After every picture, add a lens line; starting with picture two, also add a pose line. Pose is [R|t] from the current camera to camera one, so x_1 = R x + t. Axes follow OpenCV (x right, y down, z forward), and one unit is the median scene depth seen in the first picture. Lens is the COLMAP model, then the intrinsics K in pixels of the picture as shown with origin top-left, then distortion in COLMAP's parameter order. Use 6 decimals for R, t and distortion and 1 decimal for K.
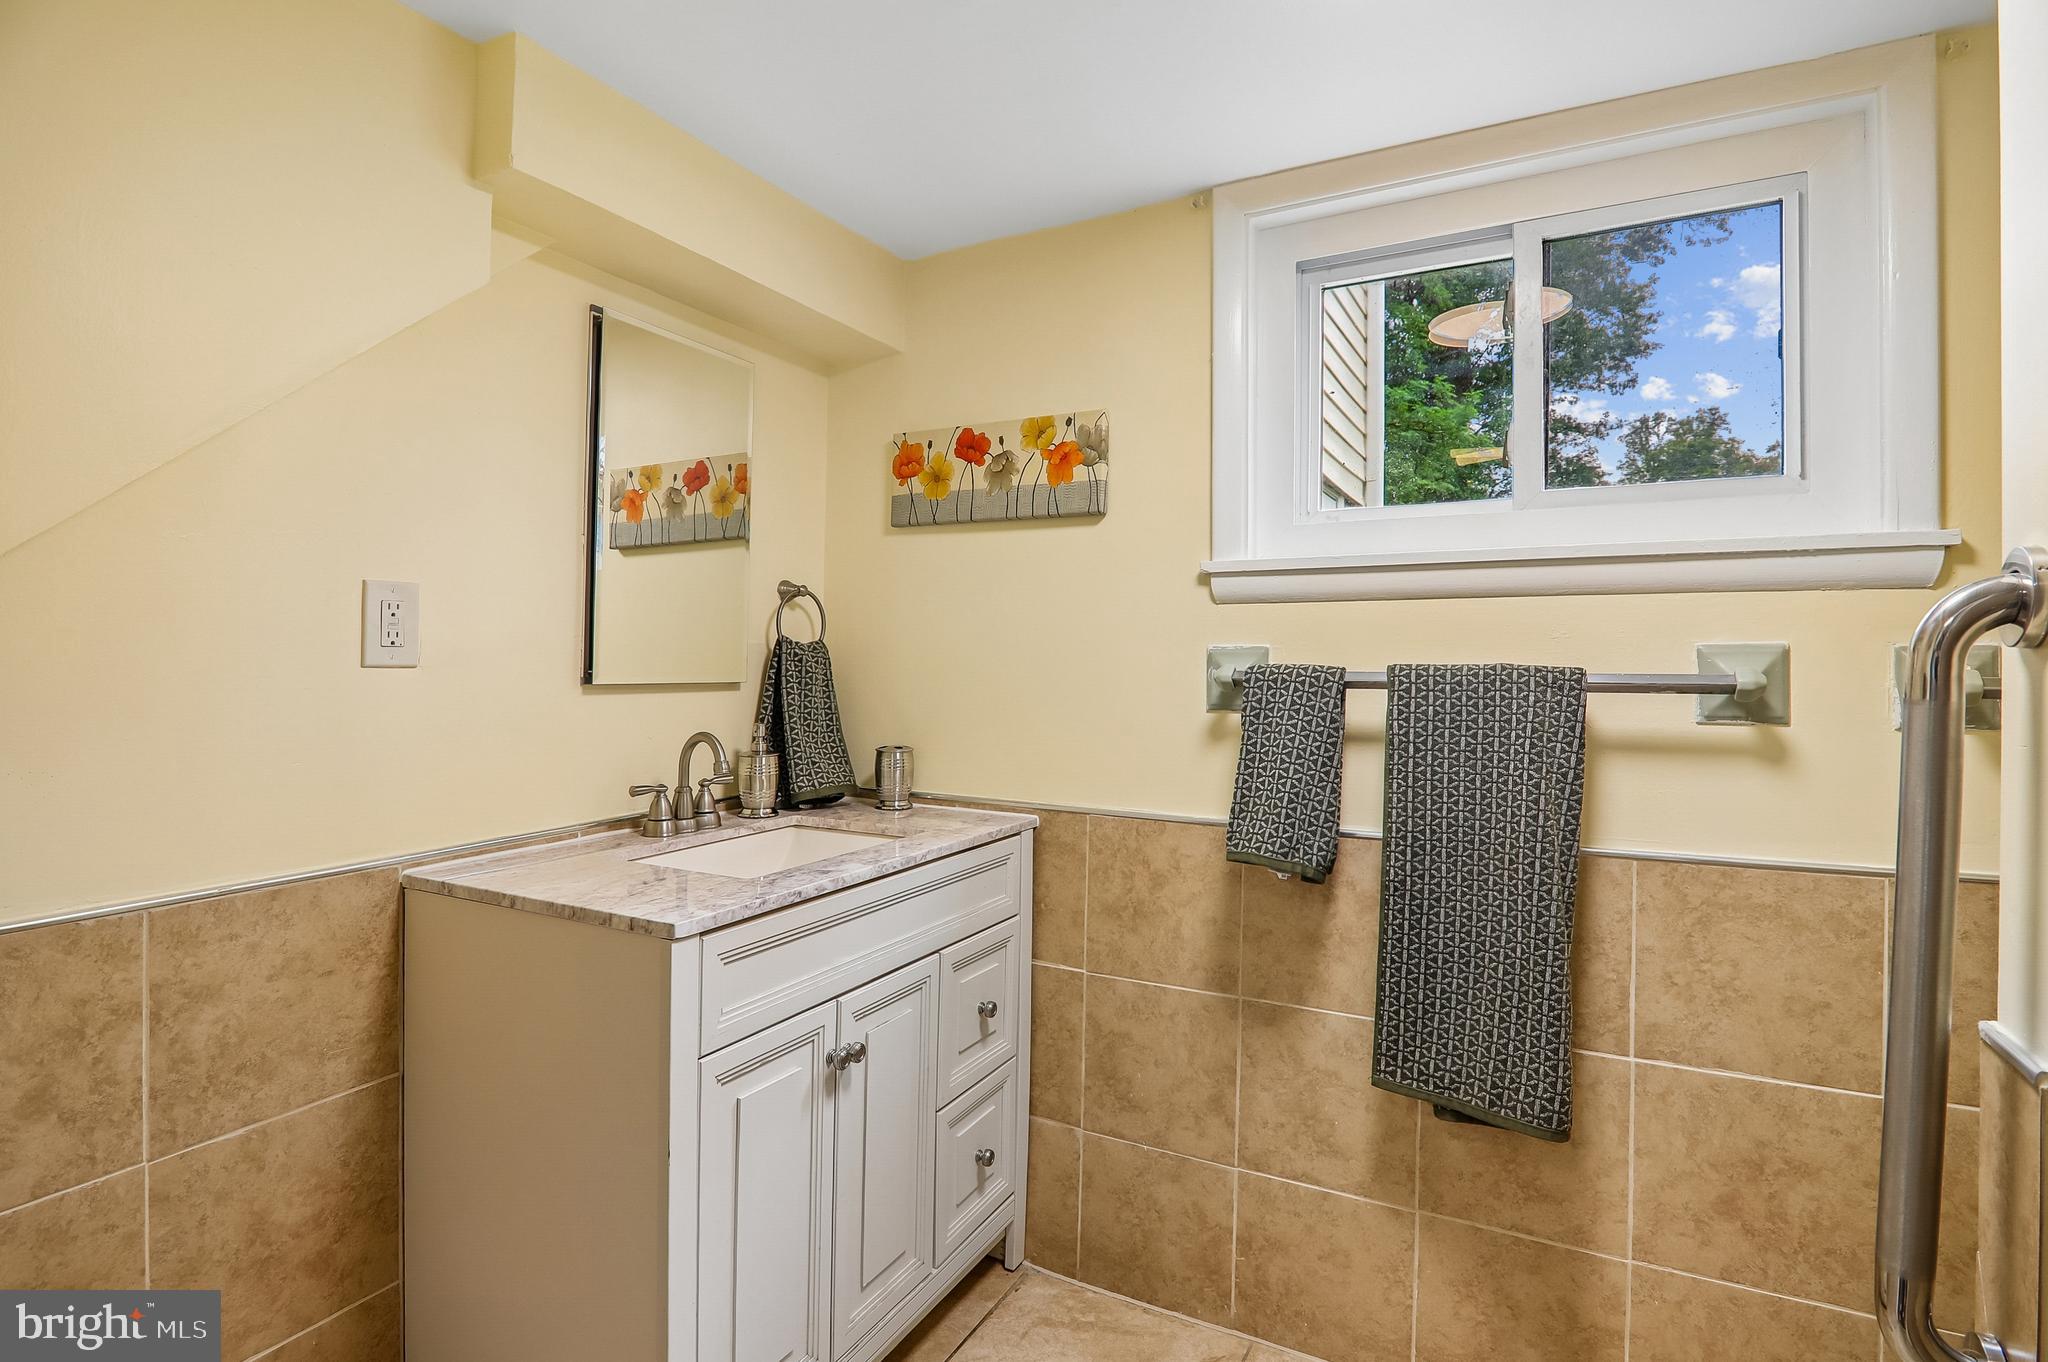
lens RADIAL K [[1018.0, 0, 1030.1], [0, 1018.0, 674.7], [0, 0, 1]] dist [-0.018709, -0.000224]
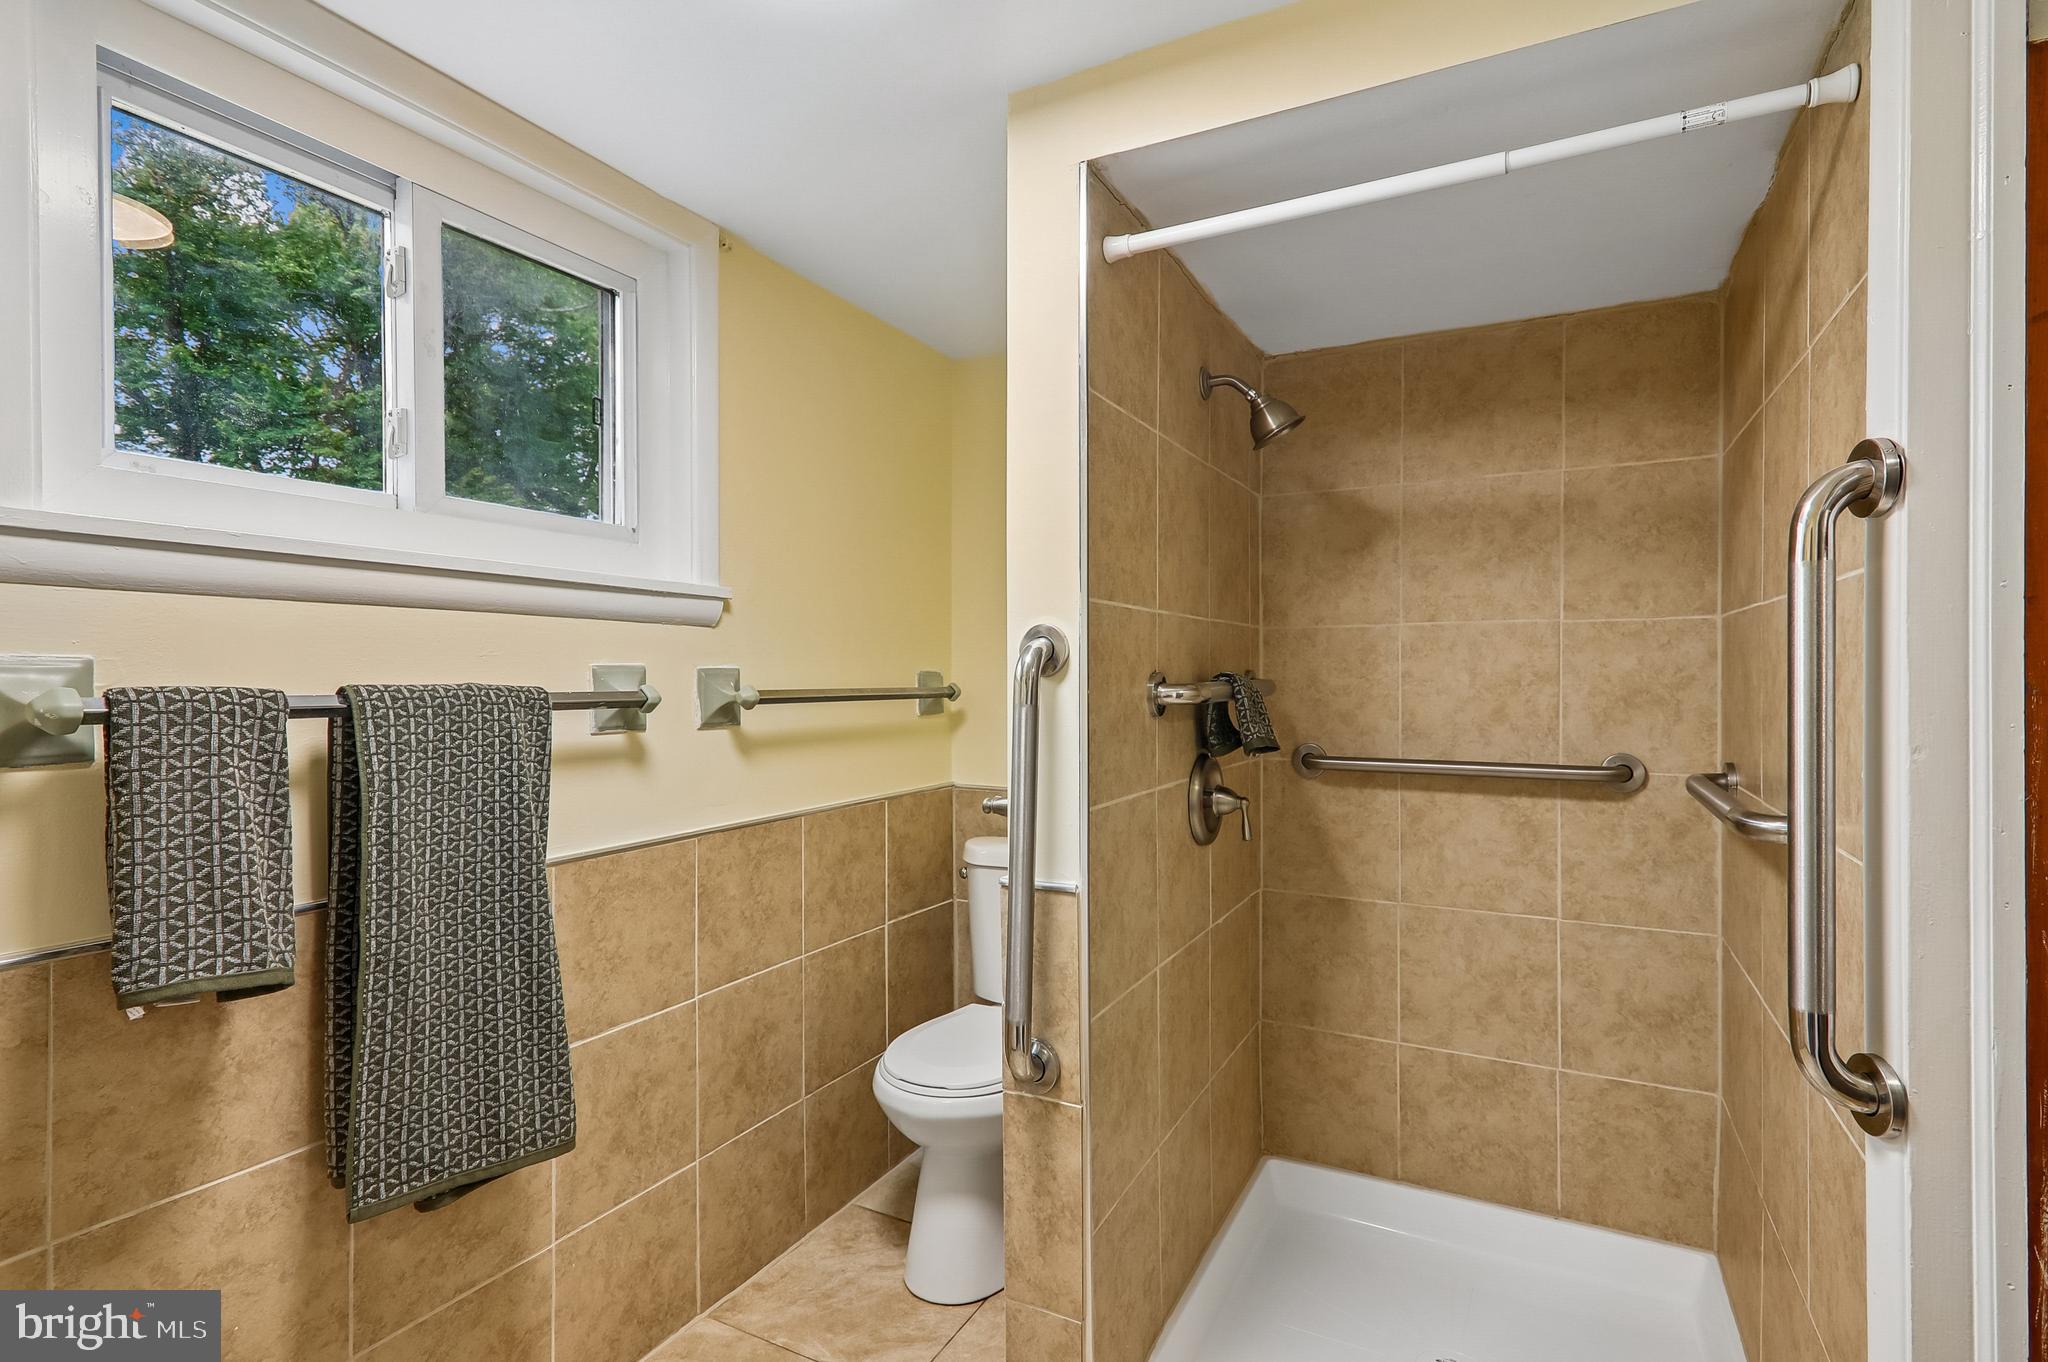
lens RADIAL K [[1002.3, 0, 1015.8], [0, 1002.3, 711.0], [0, 0, 1]] dist [0.021703, 0.000039]
pose [[-0.003509, -0.038556, 0.999250, -0.456243], [0.009270, 0.999212, 0.038588, -0.016672], [-0.999951, 0.009398, -0.003149, 0.510823]]
